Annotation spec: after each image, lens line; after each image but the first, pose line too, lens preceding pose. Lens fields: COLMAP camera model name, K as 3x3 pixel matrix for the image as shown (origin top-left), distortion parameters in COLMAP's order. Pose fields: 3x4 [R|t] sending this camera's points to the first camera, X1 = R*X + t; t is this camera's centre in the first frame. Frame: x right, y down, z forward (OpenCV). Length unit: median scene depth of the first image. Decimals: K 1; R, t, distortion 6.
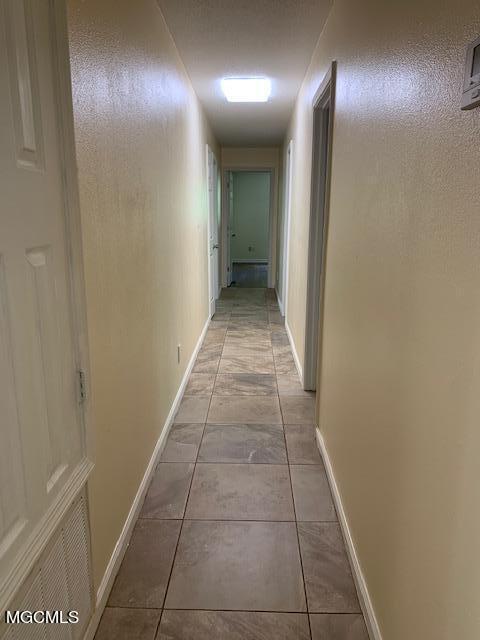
lens RADIAL K [[474.2, 0, 240.0], [0, 474.2, 320.0], [0, 0, 1]] dist [-0.000153, -0.012323]
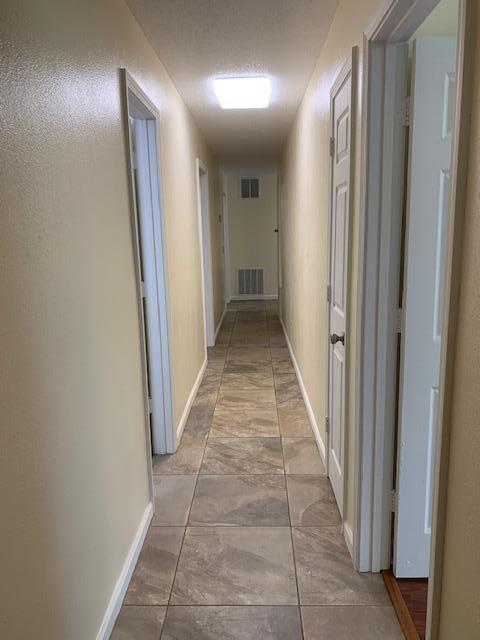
lens RADIAL K [[474.2, 0, 240.0], [0, 474.2, 320.0], [0, 0, 1]] dist [-0.000153, -0.012323]
pose [[-0.999555, 0.028295, 0.009409, 0.016543], [0.029706, 0.917535, 0.396544, -0.436865], [0.002587, 0.396648, -0.917967, 1.871442]]
